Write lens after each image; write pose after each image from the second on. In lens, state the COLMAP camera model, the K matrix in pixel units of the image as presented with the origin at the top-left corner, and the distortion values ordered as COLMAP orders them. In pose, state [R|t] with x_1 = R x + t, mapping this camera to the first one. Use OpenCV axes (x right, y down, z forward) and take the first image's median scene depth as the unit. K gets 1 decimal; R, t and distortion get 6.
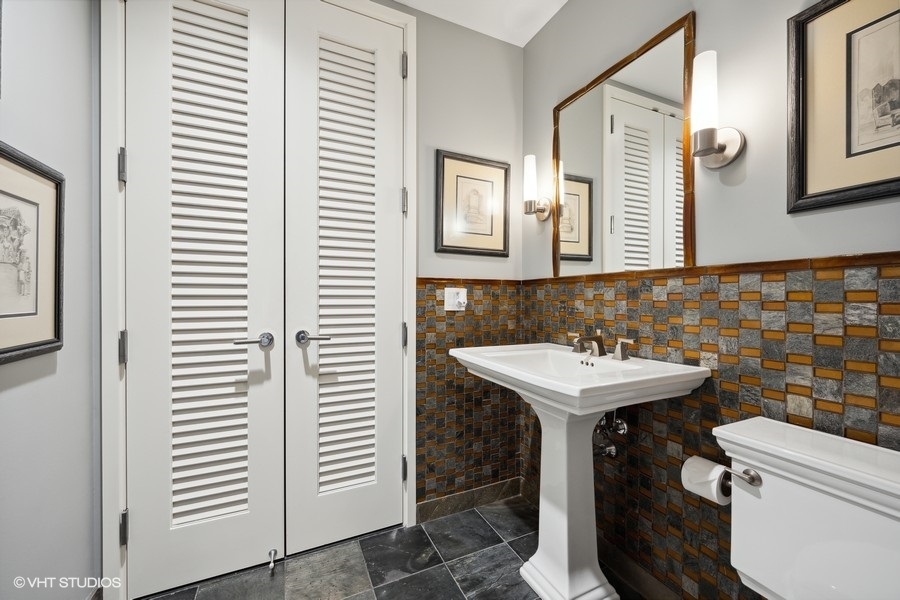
lens RADIAL K [[363.6, 0, 452.6], [0, 363.6, 302.3], [0, 0, 1]] dist [-0.001035, -0.000065]
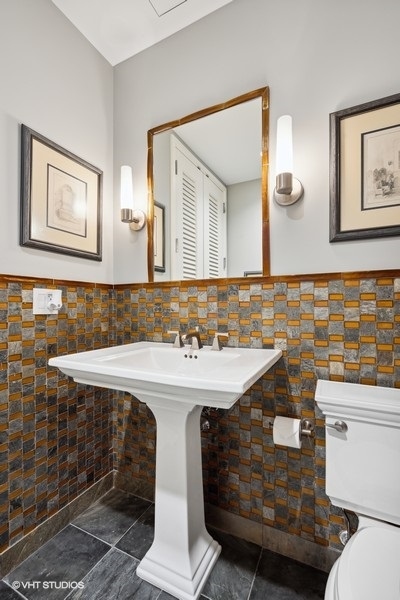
lens RADIAL K [[273.6, 0, 210.3], [0, 273.6, 306.9], [0, 0, 1]] dist [-0.000234, -0.000257]
pose [[0.784255, -0.007814, 0.620389, -0.109517], [0.012376, 0.999919, -0.003051, 0.013587], [-0.620315, 0.010070, 0.784288, 0.258959]]
